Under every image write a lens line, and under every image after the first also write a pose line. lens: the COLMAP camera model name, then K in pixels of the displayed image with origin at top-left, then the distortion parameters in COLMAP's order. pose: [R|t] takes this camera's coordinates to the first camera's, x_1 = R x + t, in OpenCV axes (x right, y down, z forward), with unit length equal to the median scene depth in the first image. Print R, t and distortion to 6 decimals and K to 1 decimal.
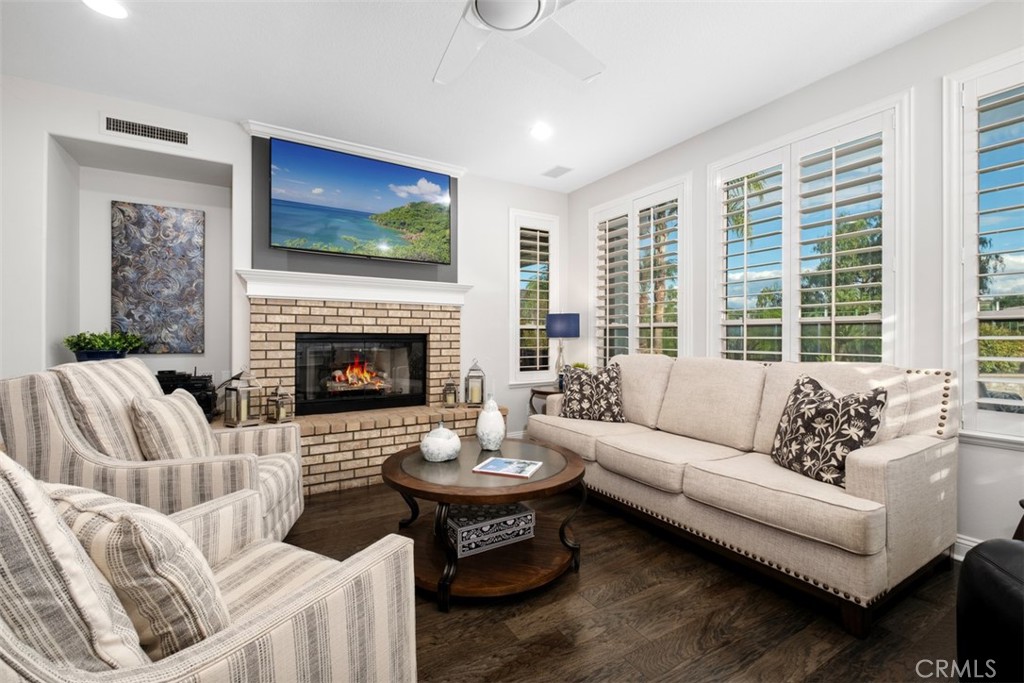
lens RADIAL K [[442.5, 0, 511.2], [0, 442.5, 339.3], [0, 0, 1]] dist [-0.000492, -0.000562]
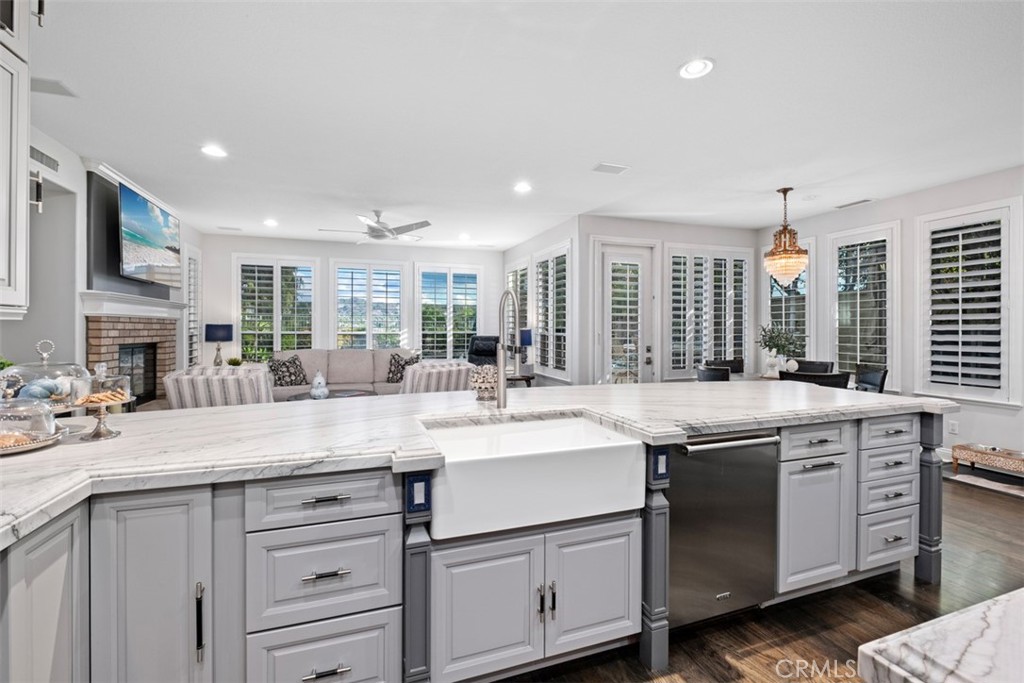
lens RADIAL K [[442.5, 0, 512.1], [0, 442.5, 332.3], [0, 0, 1]] dist [-0.000492, -0.000562]
pose [[0.202338, -0.010918, 0.979255, -1.431798], [0.006268, 0.999932, 0.009854, -0.053432], [-0.979296, 0.004144, 0.202393, -0.267764]]
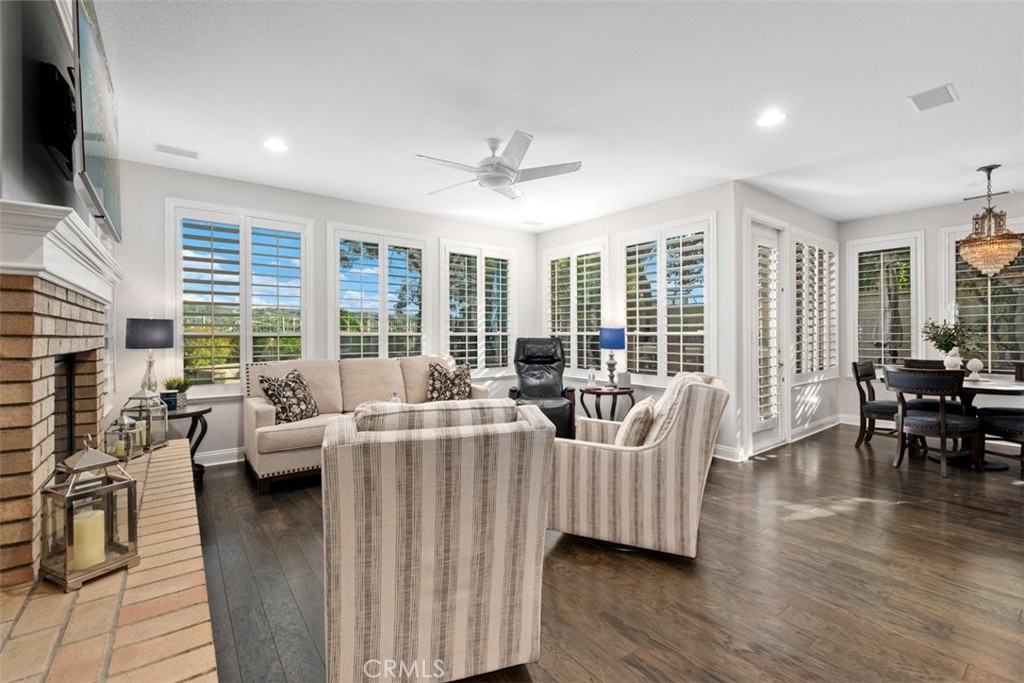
lens RADIAL K [[442.5, 0, 510.9], [0, 442.5, 336.5], [0, 0, 1]] dist [-0.000492, -0.000562]
pose [[-0.106436, -0.006558, 0.994298, -0.997172], [0.008460, 0.999936, 0.007501, -0.034723], [-0.994284, 0.009211, -0.106374, 0.578935]]
